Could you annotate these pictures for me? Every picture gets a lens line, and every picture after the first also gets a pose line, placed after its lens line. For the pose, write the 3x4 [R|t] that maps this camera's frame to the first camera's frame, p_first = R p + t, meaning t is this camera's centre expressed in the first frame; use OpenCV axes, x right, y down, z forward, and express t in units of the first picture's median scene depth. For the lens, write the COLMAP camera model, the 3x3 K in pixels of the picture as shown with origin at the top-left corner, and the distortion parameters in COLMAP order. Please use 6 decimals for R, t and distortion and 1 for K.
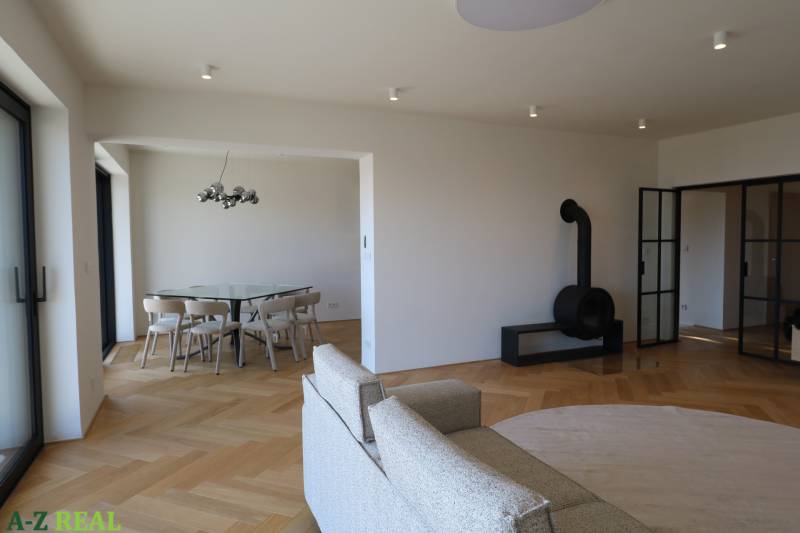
lens RADIAL K [[479.2, 0, 396.3], [0, 479.2, 260.6], [0, 0, 1]] dist [0.004447, -0.002521]
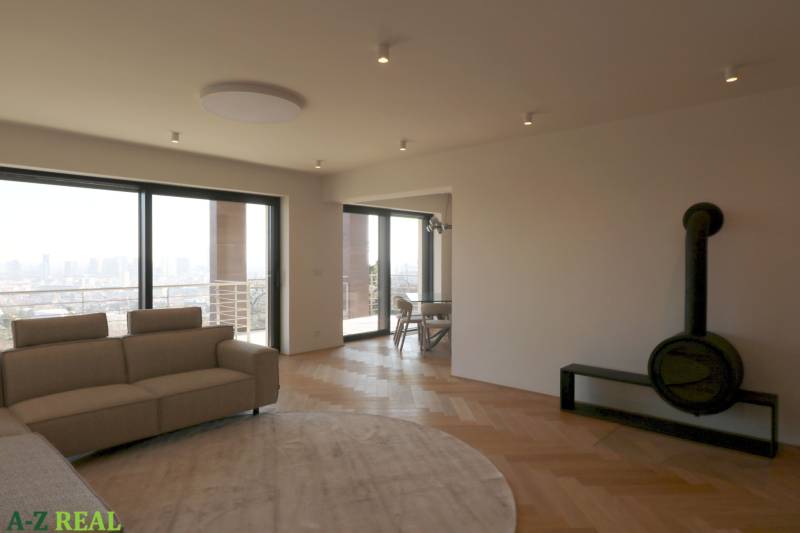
lens RADIAL K [[479.2, 0, 401.1], [0, 479.2, 265.6], [0, 0, 1]] dist [0.004447, -0.002521]
pose [[0.411482, 0.021991, -0.911153, 0.882993], [-0.048429, 0.998824, 0.002236, -0.025832], [0.910130, 0.043207, 0.412063, 0.368476]]
